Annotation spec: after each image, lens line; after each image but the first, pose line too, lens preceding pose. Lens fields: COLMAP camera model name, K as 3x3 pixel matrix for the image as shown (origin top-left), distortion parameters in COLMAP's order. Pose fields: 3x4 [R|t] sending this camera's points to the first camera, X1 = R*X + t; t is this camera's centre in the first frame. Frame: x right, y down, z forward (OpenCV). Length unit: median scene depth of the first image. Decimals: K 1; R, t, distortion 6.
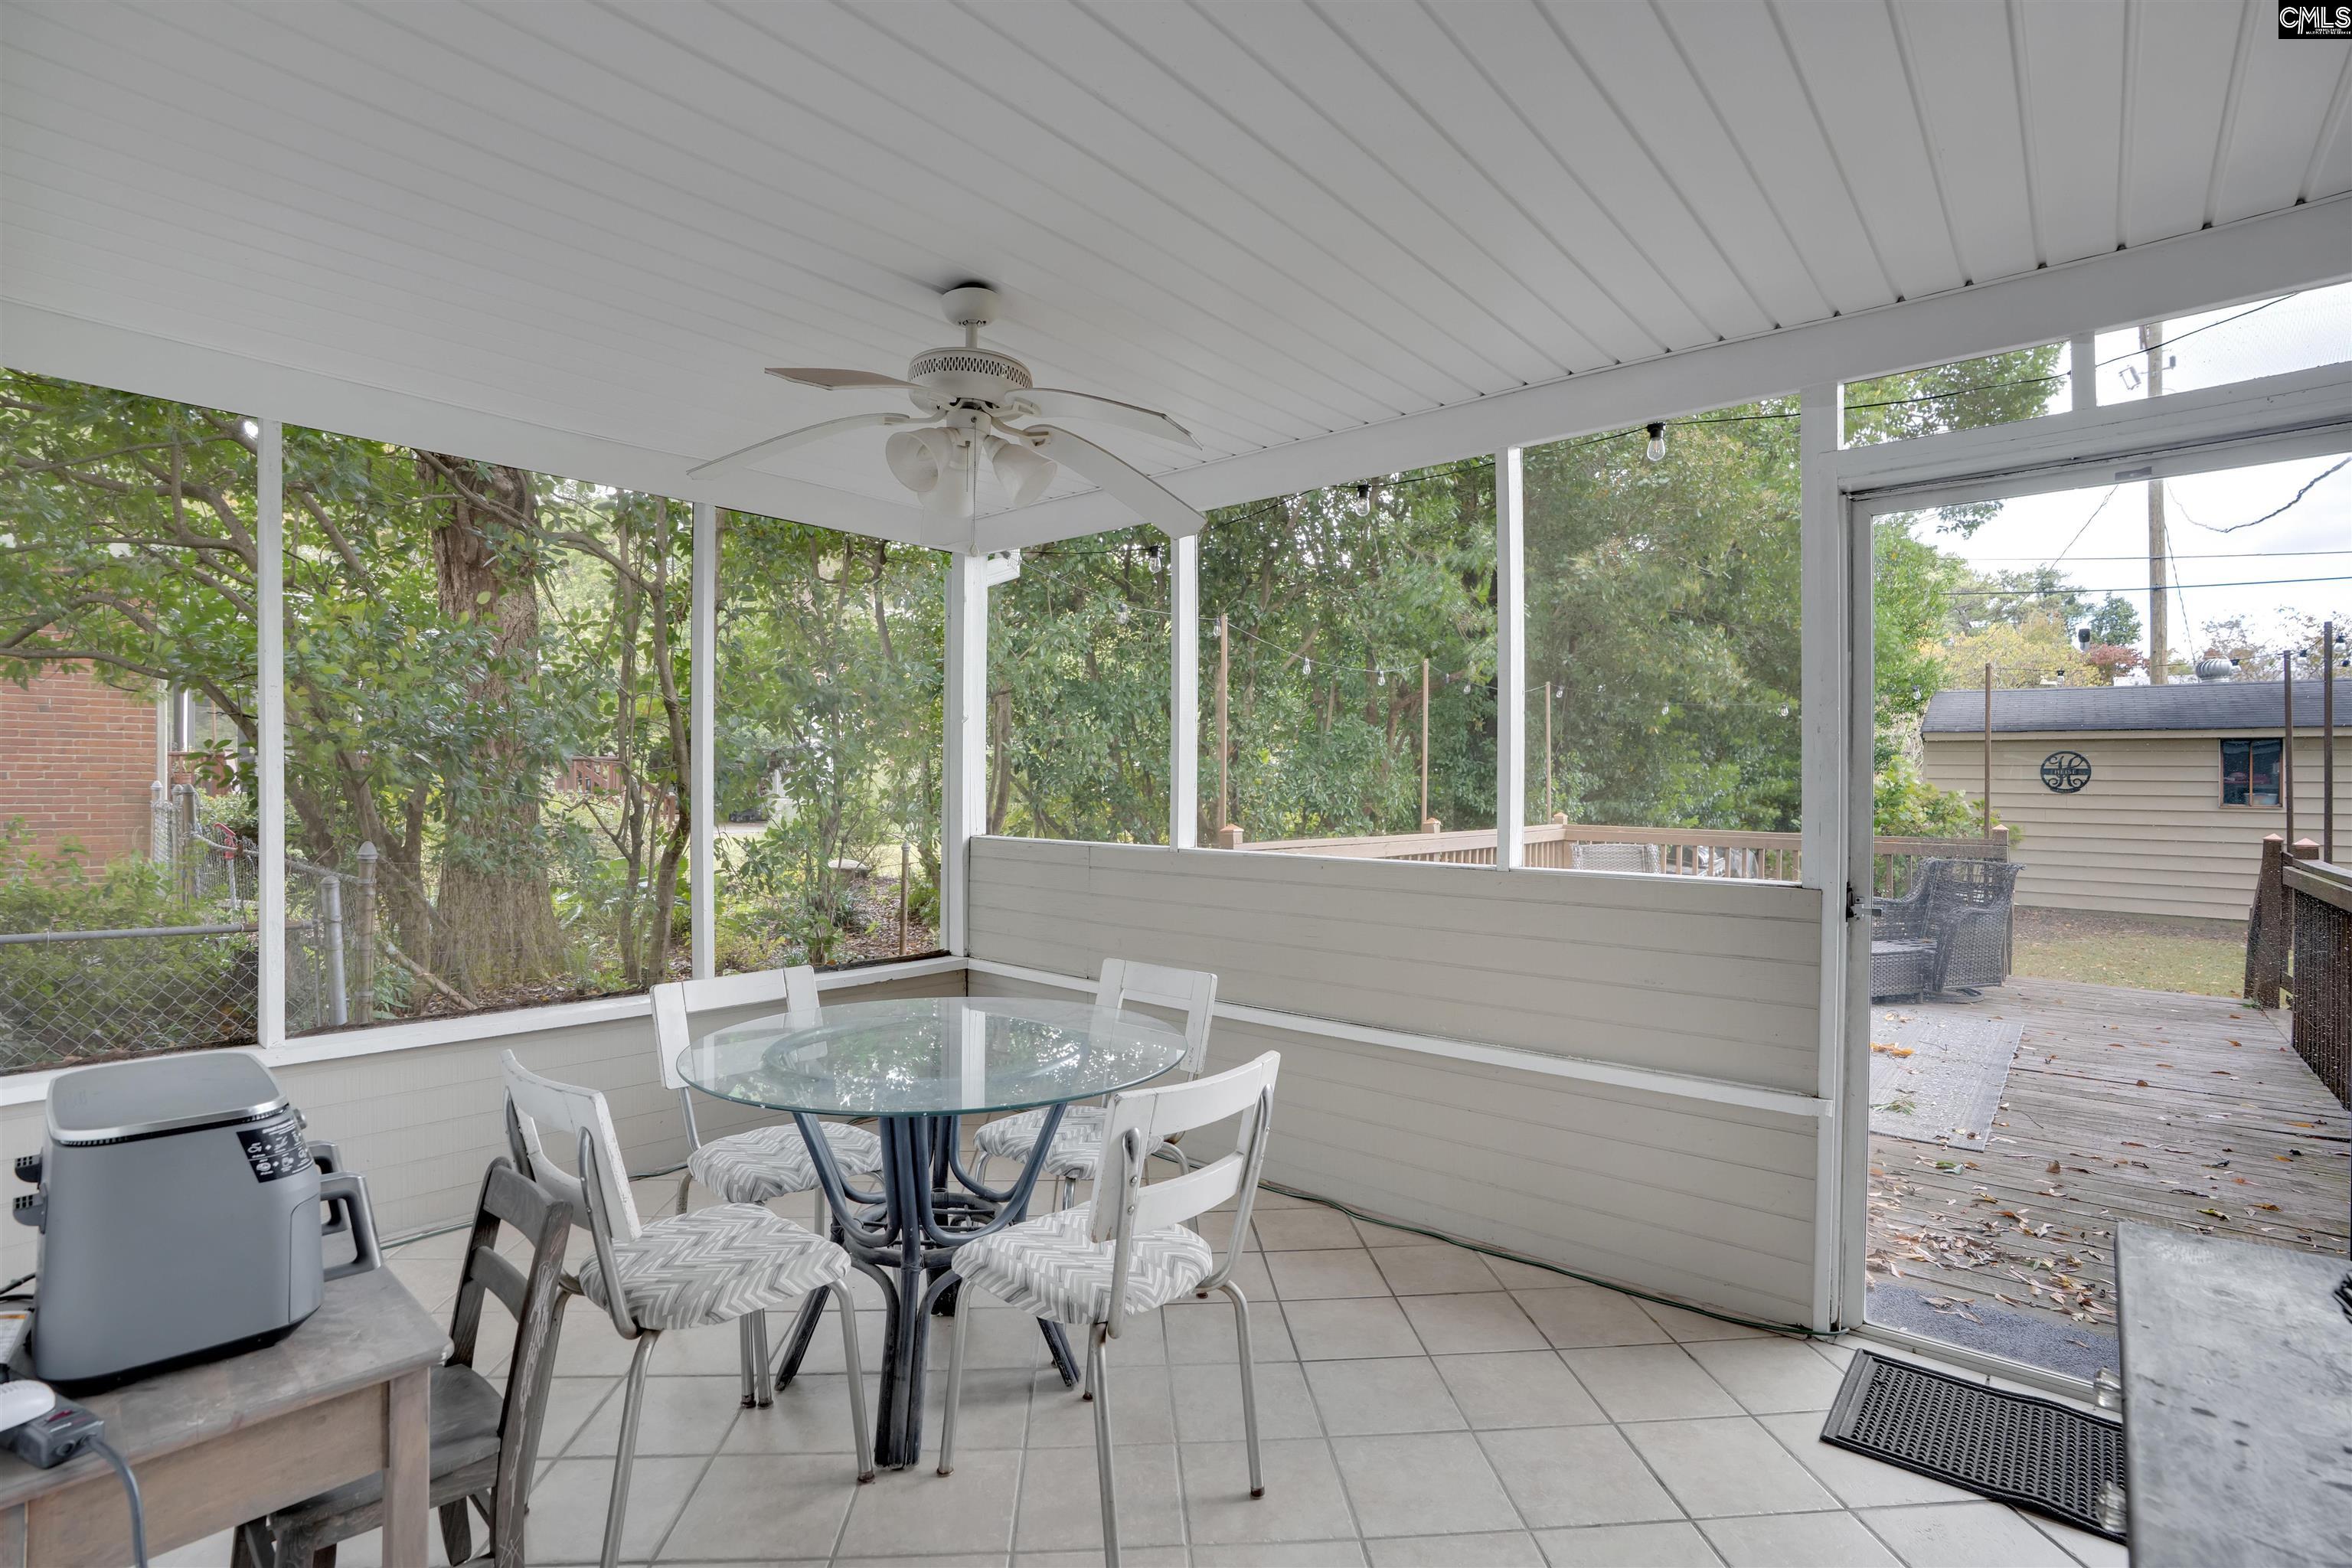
lens RADIAL K [[1087.6, 0, 1176.0], [0, 1087.6, 784.0], [0, 0, 1]] dist [0.000761, 0.000491]
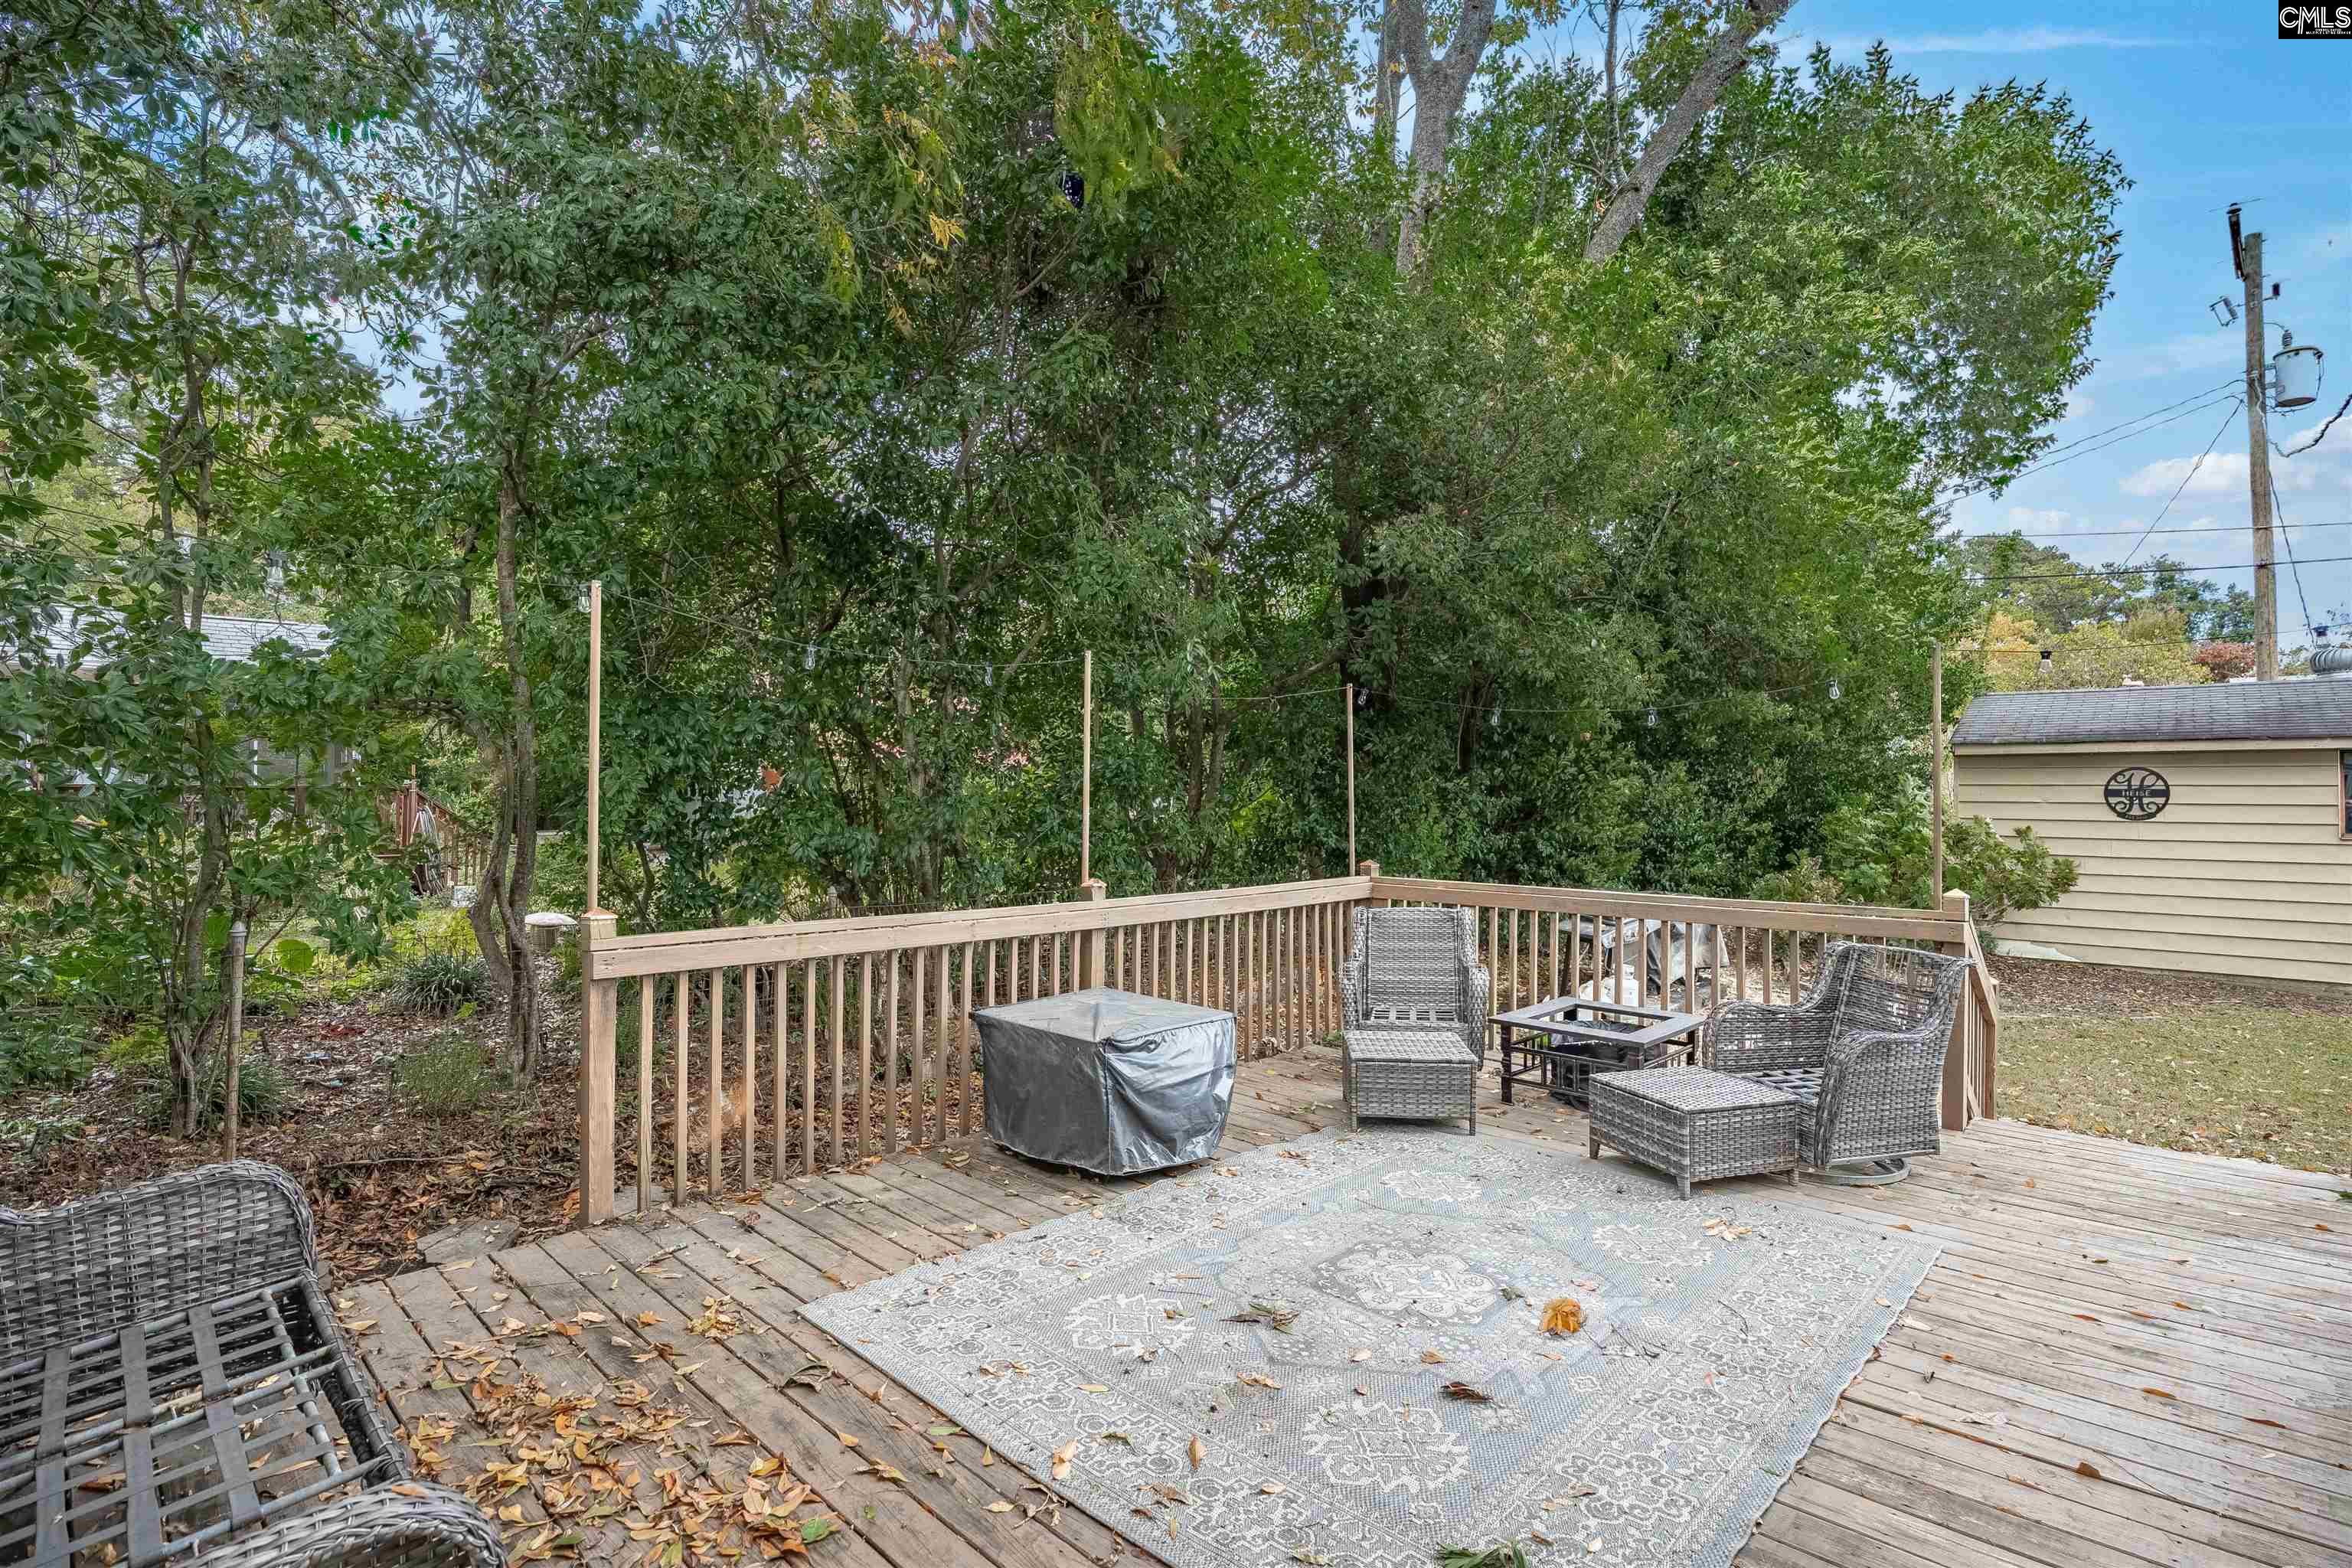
lens RADIAL K [[1106.7, 0, 1176.0], [0, 1106.7, 784.0], [0, 0, 1]] dist [-0.001534, -0.000878]
pose [[0.998008, -0.006572, -0.062751, 0.170201], [0.005561, 0.999852, -0.016274, -0.008690], [0.062848, 0.015892, 0.997897, 0.154270]]
